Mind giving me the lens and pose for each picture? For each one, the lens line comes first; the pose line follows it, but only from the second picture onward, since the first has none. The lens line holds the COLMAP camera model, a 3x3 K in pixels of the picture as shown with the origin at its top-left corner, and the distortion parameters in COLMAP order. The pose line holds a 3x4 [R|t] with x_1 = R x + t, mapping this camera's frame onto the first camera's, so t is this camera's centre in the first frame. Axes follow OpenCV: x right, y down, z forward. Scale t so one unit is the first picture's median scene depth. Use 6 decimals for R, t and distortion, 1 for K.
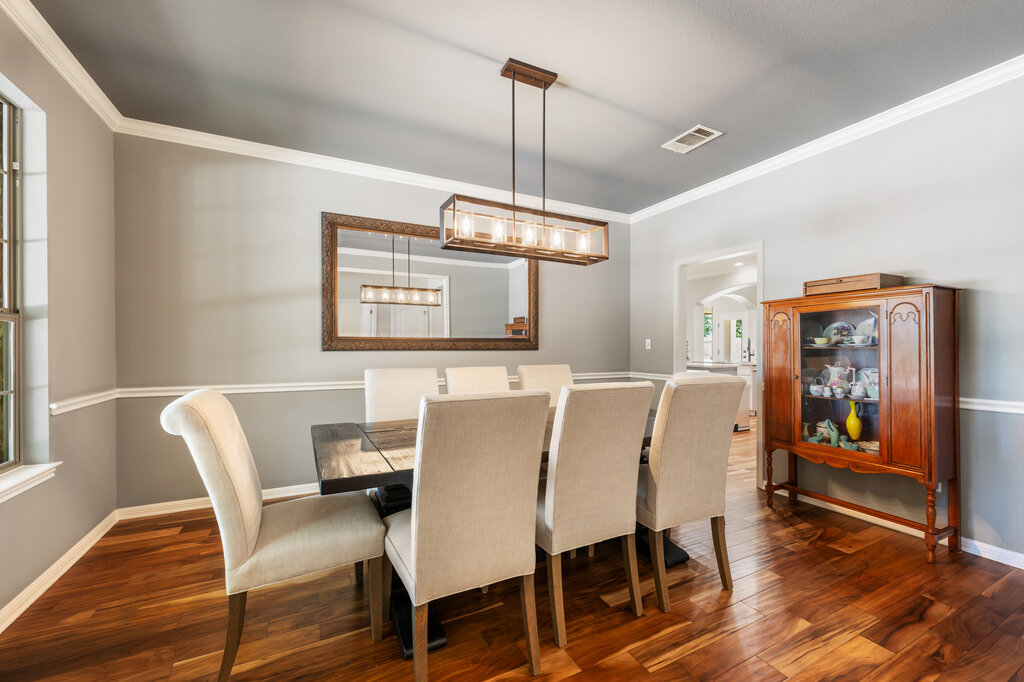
lens RADIAL K [[407.3, 0, 509.1], [0, 407.3, 345.1], [0, 0, 1]] dist [-0.001979, 0.000442]
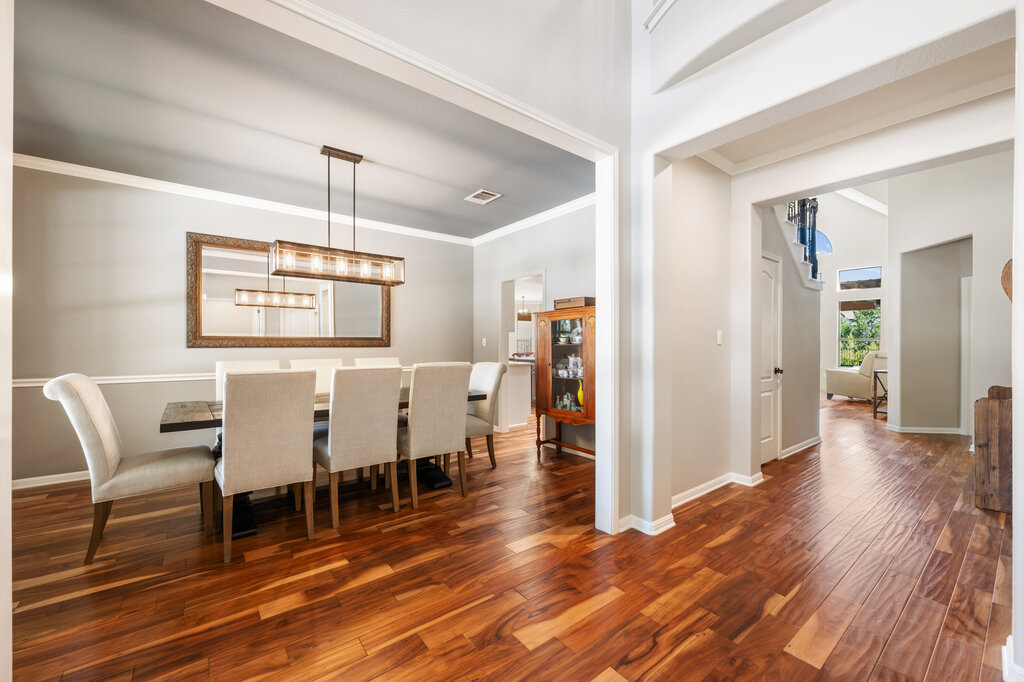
lens RADIAL K [[407.3, 0, 513.3], [0, 407.3, 341.3], [0, 0, 1]] dist [-0.001979, 0.000442]
pose [[0.980795, 0.000222, 0.195040, 0.290559], [0.000691, 0.999989, -0.004611, 0.001001], [-0.195039, 0.004658, 0.980784, -0.421402]]
